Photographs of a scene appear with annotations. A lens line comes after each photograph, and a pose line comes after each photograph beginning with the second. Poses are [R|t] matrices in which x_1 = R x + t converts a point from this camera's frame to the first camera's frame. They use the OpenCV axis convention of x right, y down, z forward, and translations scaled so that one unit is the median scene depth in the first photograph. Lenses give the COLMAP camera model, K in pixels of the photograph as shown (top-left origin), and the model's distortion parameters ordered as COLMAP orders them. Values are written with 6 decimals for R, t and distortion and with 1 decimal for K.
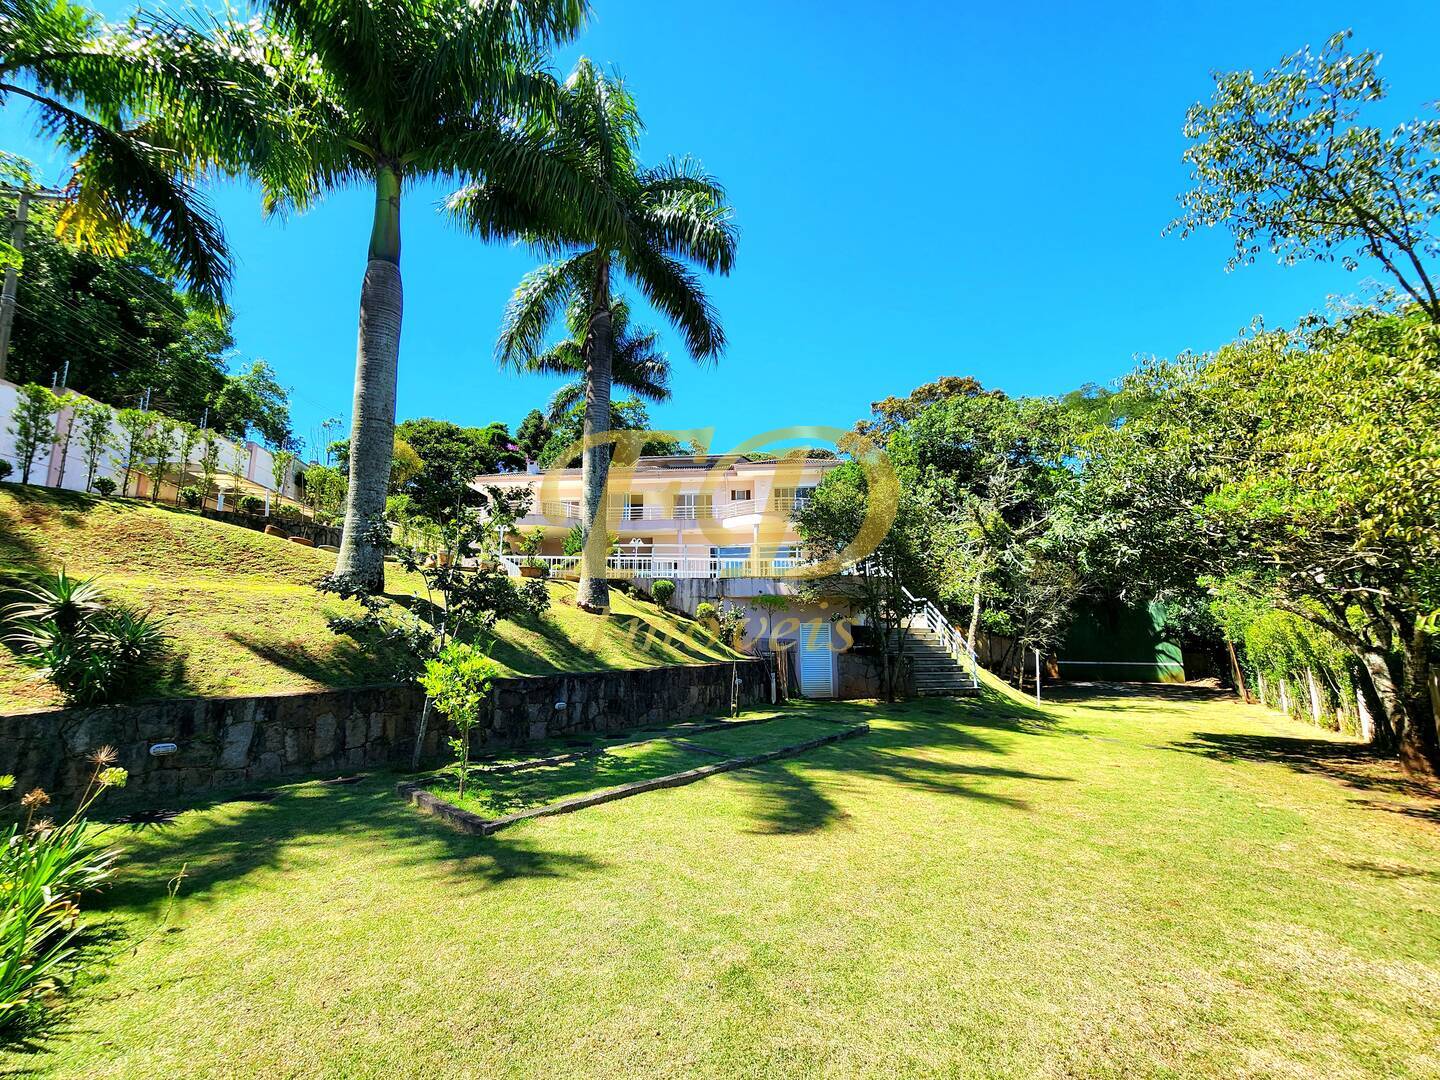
lens RADIAL K [[585.0, 0, 705.1], [0, 585.0, 536.9], [0, 0, 1]] dist [0.003342, 0.000566]
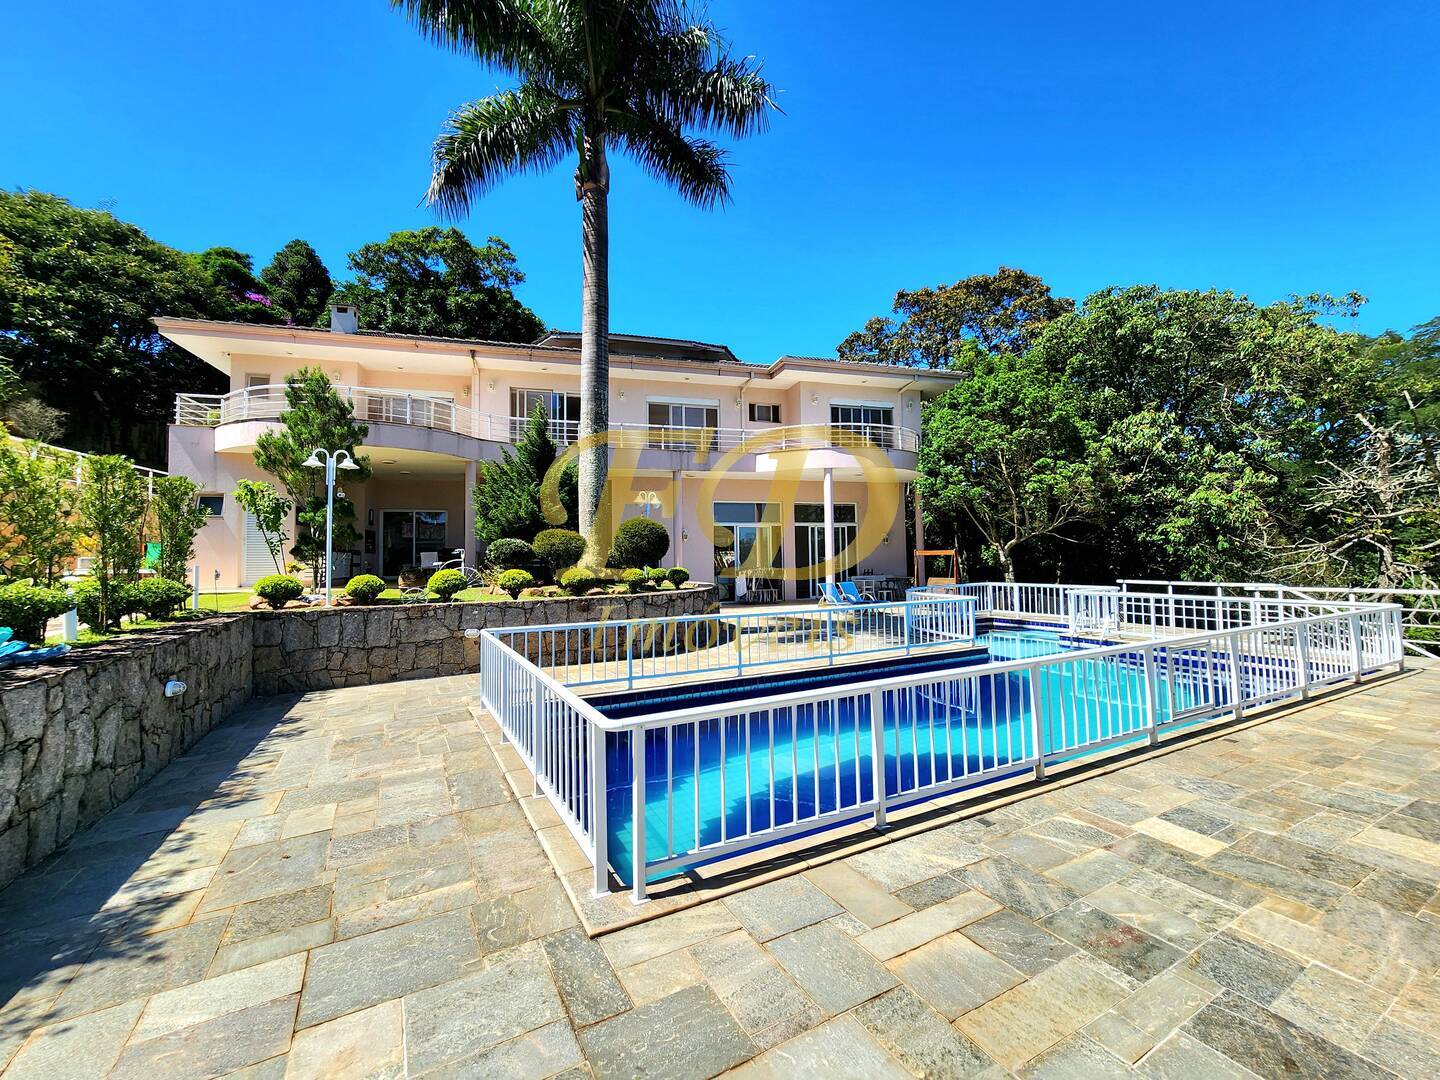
lens RADIAL K [[597.5, 0, 719.7], [0, 597.5, 530.8], [0, 0, 1]] dist [-0.000949, 0.000593]
pose [[0.934224, 0.007348, 0.356611, -0.245633], [-0.046884, 0.993643, 0.102351, -0.017980], [-0.353592, -0.112338, 0.928629, 0.578820]]
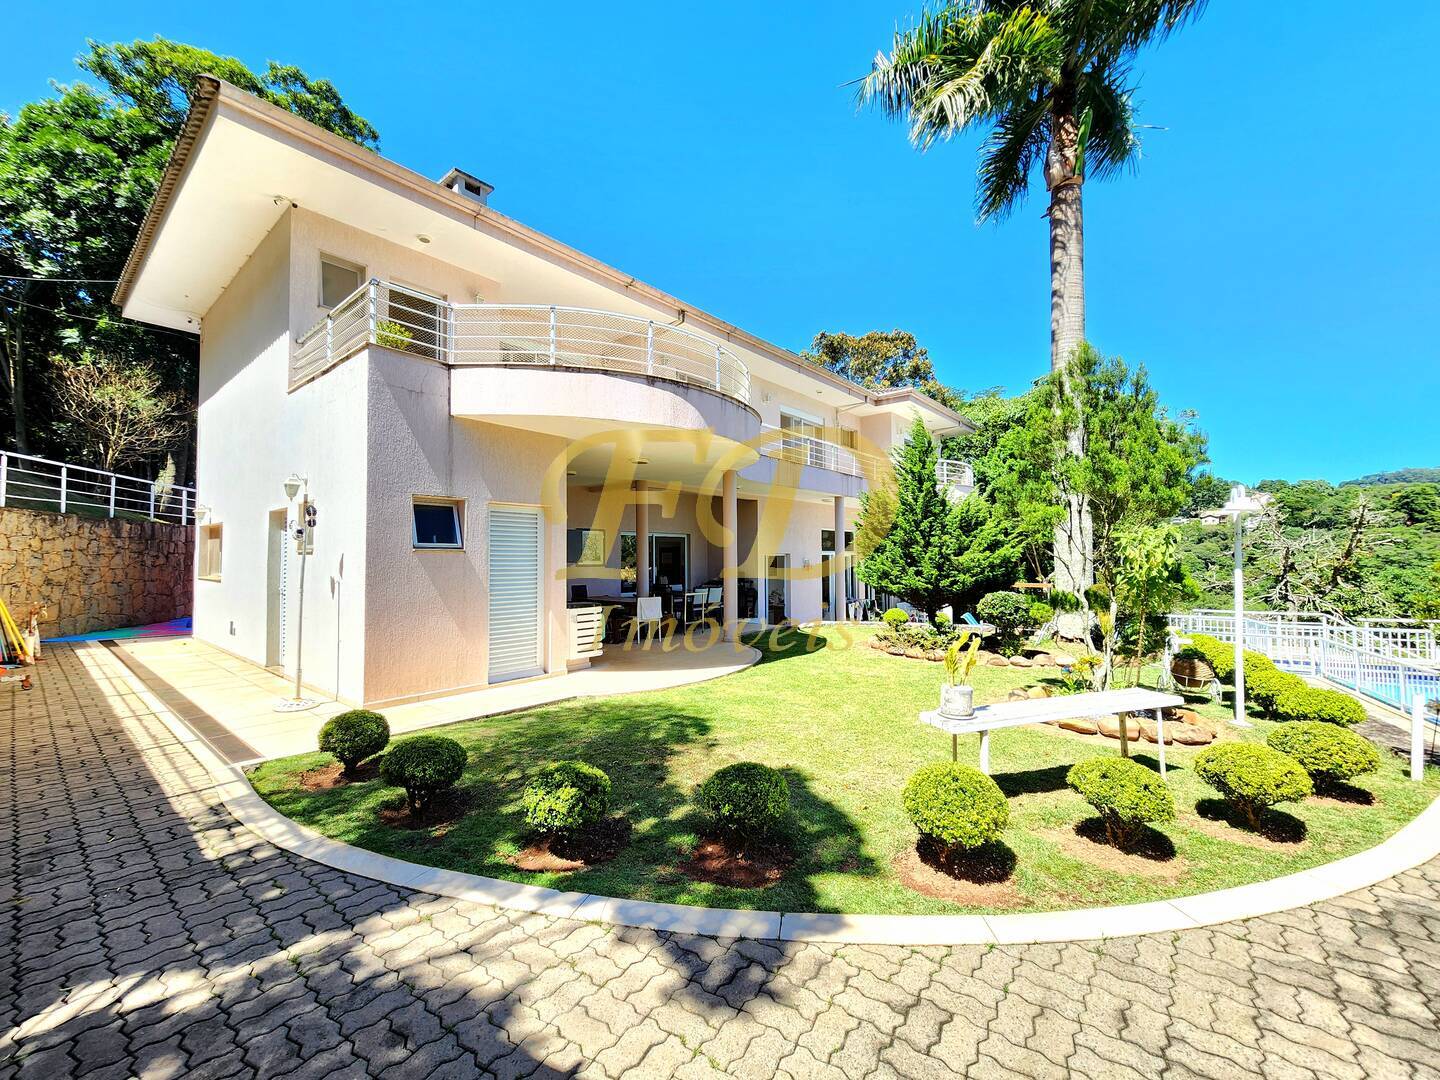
lens RADIAL K [[585.0, 0, 705.1], [0, 585.0, 536.9], [0, 0, 1]] dist [0.003342, 0.000566]
pose [[0.586372, 0.026980, 0.809592, -0.612322], [-0.128288, 0.989925, 0.059926, 0.010328], [-0.799819, -0.139000, 0.583926, 0.988772]]
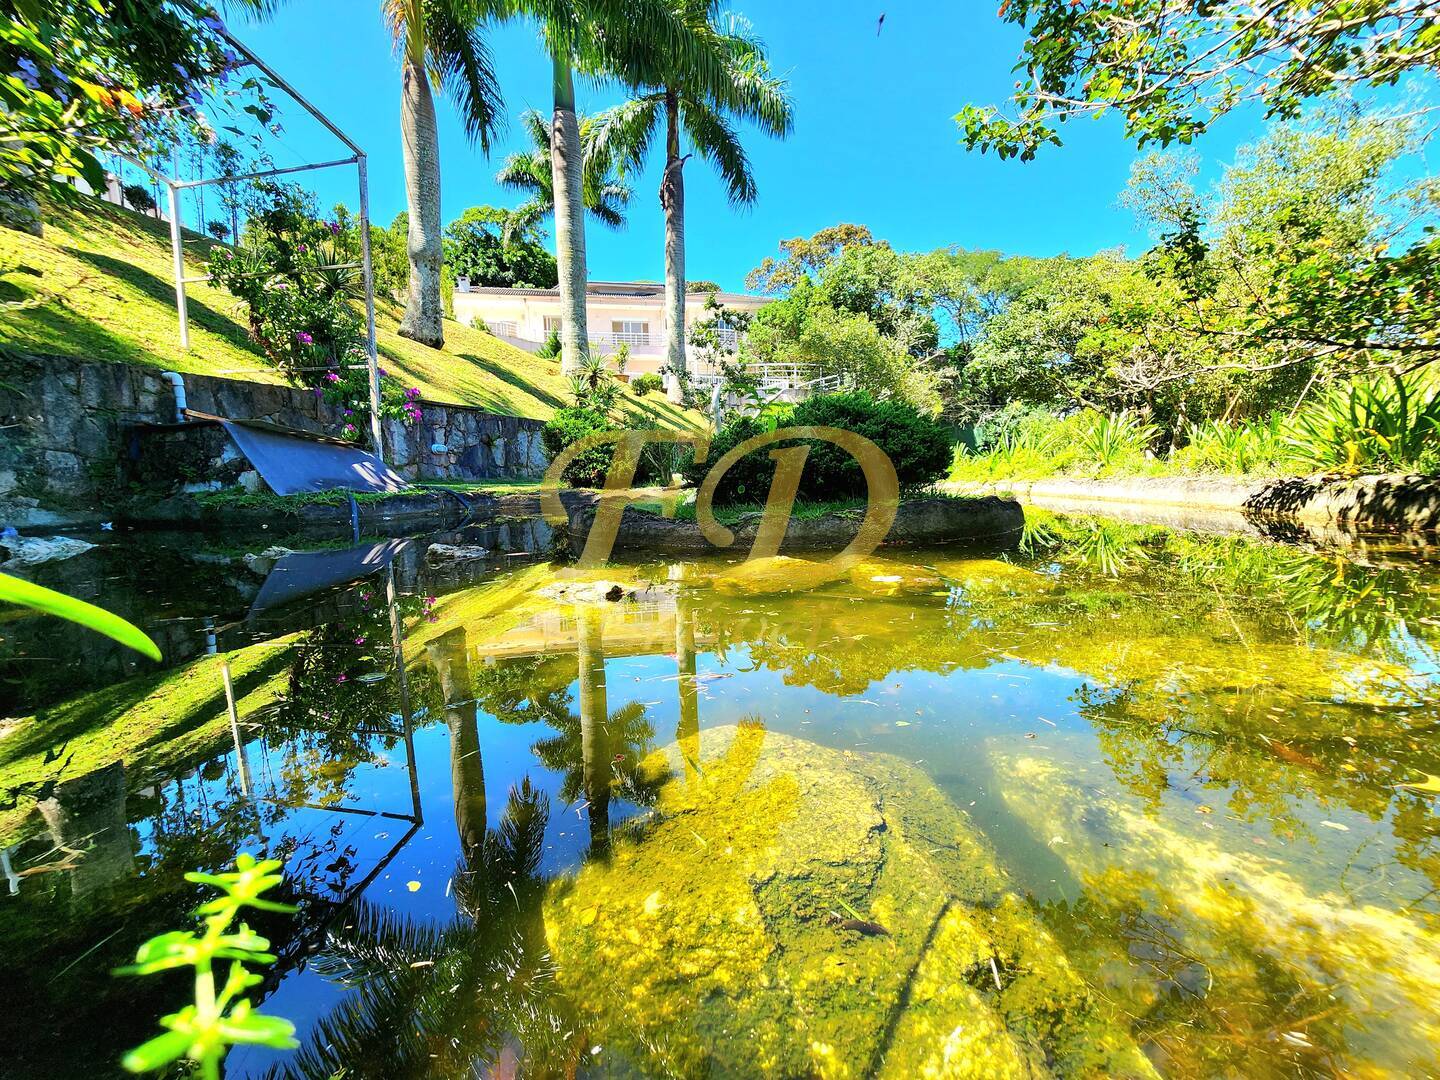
lens RADIAL K [[589.0, 0, 711.9], [0, 589.0, 517.6], [0, 0, 1]] dist [0.000164, 0.000801]
pose [[0.959784, -0.037473, 0.278226, -0.246319], [-0.029674, 0.971959, 0.233271, 0.025575], [-0.279166, -0.232146, 0.931759, -0.166640]]
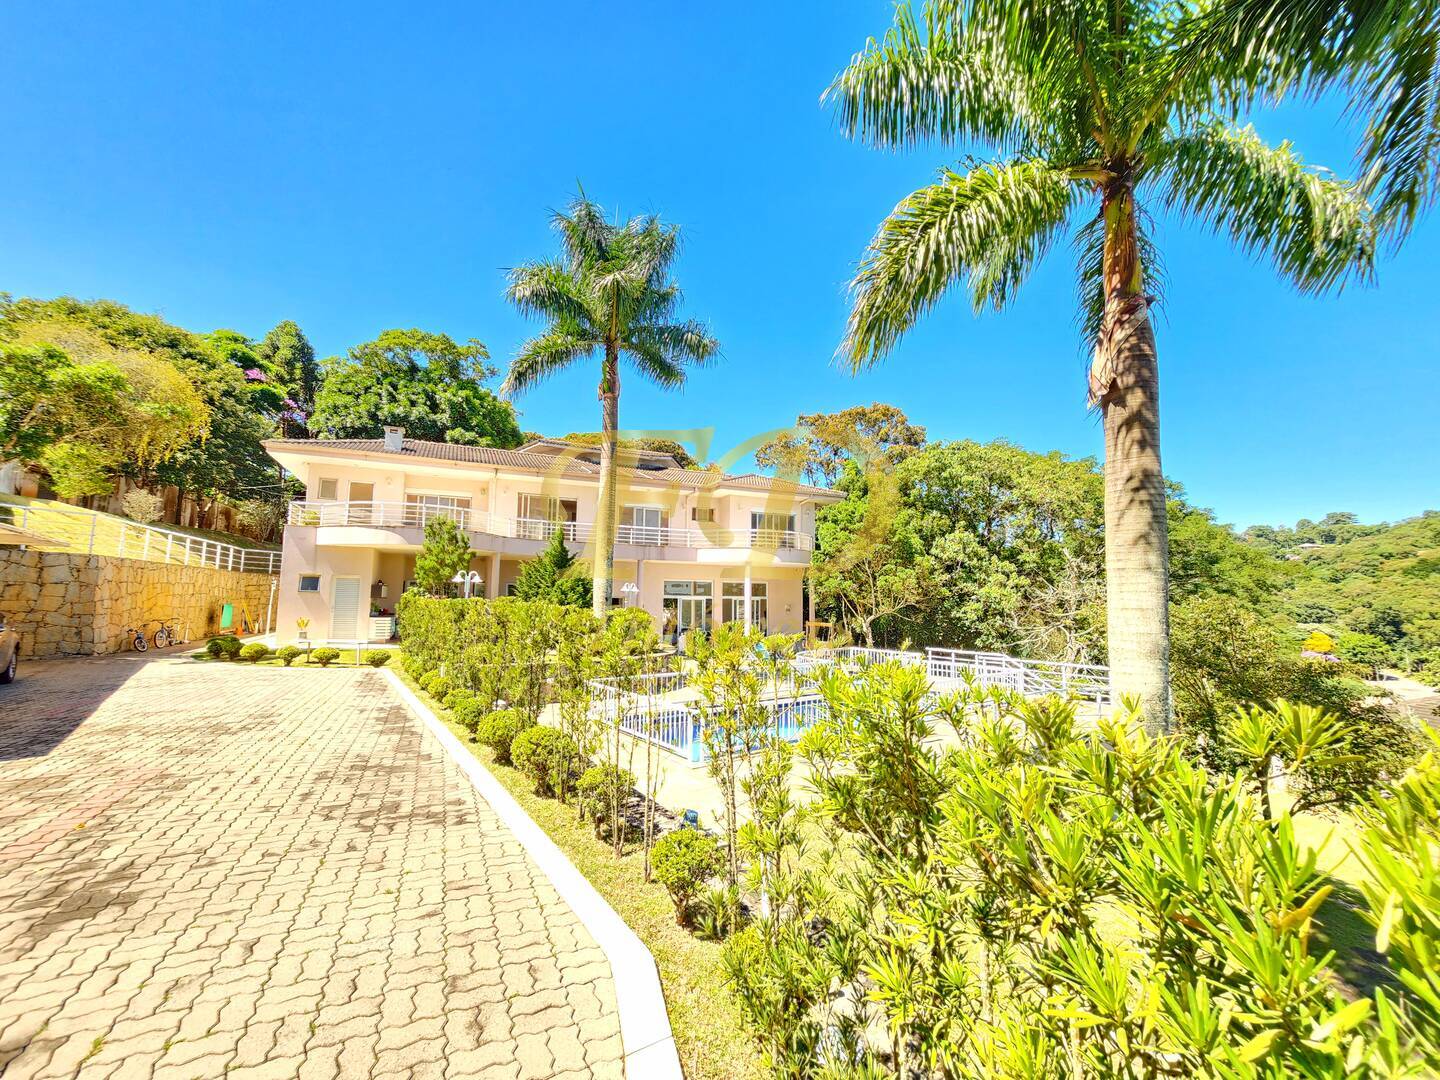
lens RADIAL K [[582.8, 0, 710.6], [0, 582.8, 539.7], [0, 0, 1]] dist [-0.001381, -0.000023]
pose [[0.875516, 0.061392, 0.479273, -0.392853], [-0.091347, 0.995039, 0.039410, -0.089655], [-0.474476, -0.078284, 0.876780, 0.385721]]
